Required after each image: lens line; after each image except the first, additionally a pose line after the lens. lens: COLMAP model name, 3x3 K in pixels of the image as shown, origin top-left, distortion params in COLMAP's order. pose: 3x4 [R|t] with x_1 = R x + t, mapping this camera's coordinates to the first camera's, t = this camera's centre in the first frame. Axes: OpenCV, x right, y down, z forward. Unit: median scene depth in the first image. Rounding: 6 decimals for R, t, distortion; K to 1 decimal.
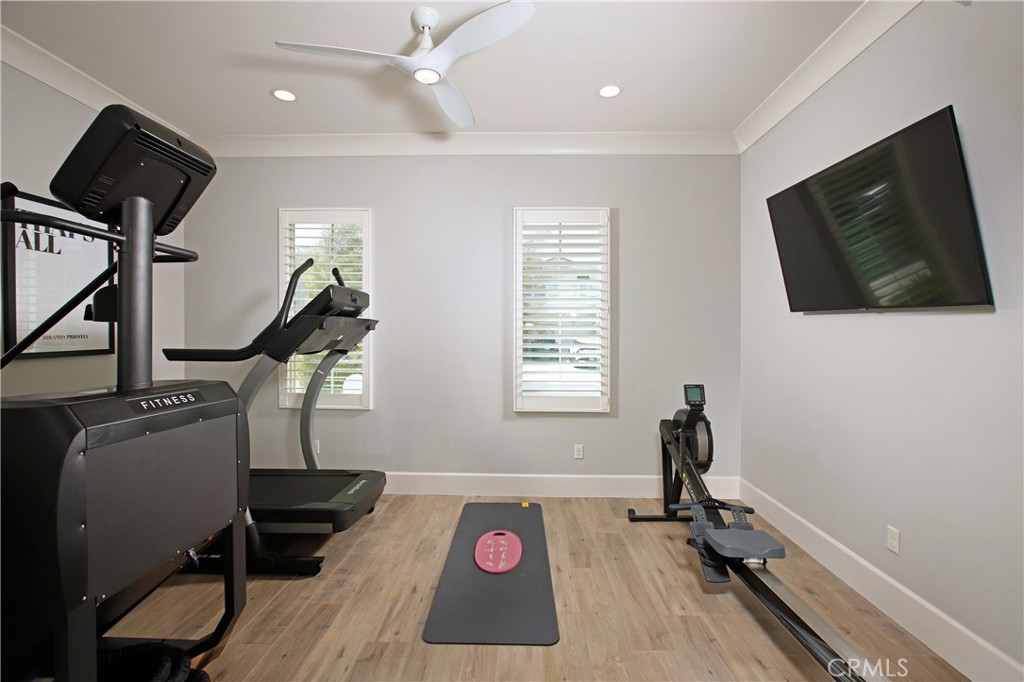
lens RADIAL K [[468.3, 0, 510.4], [0, 468.3, 336.0], [0, 0, 1]] dist [-0.014026, -0.000039]
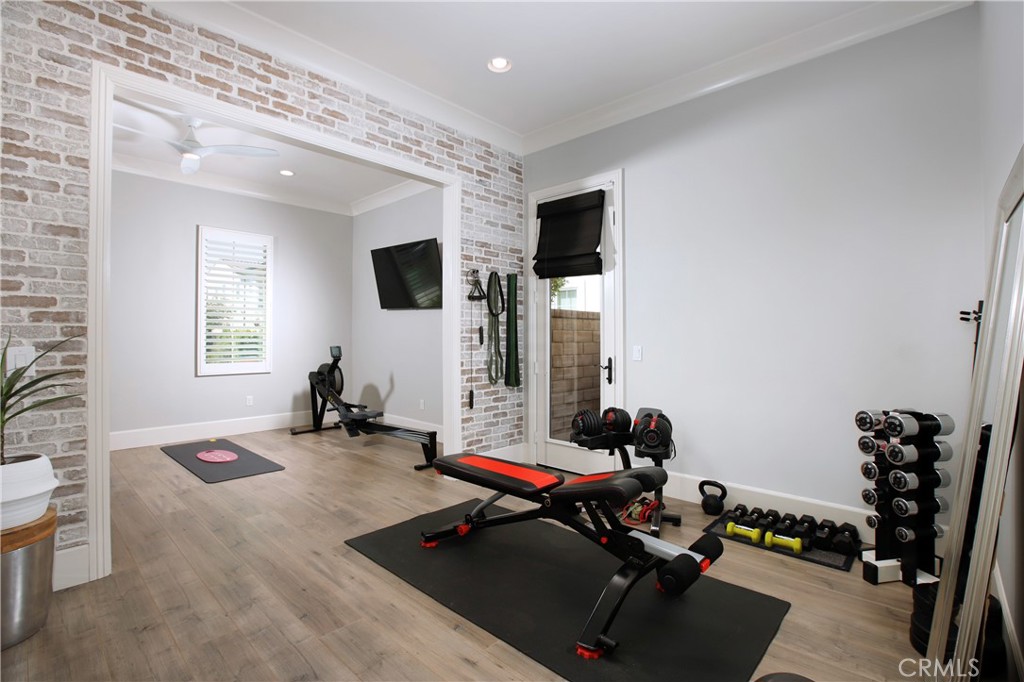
lens RADIAL K [[468.3, 0, 510.9], [0, 468.3, 337.3], [0, 0, 1]] dist [-0.014026, -0.000039]
pose [[0.662003, -0.004626, 0.749487, -0.463601], [0.000302, 0.999983, 0.005906, 0.051767], [-0.749501, -0.003683, 0.661993, -0.644606]]
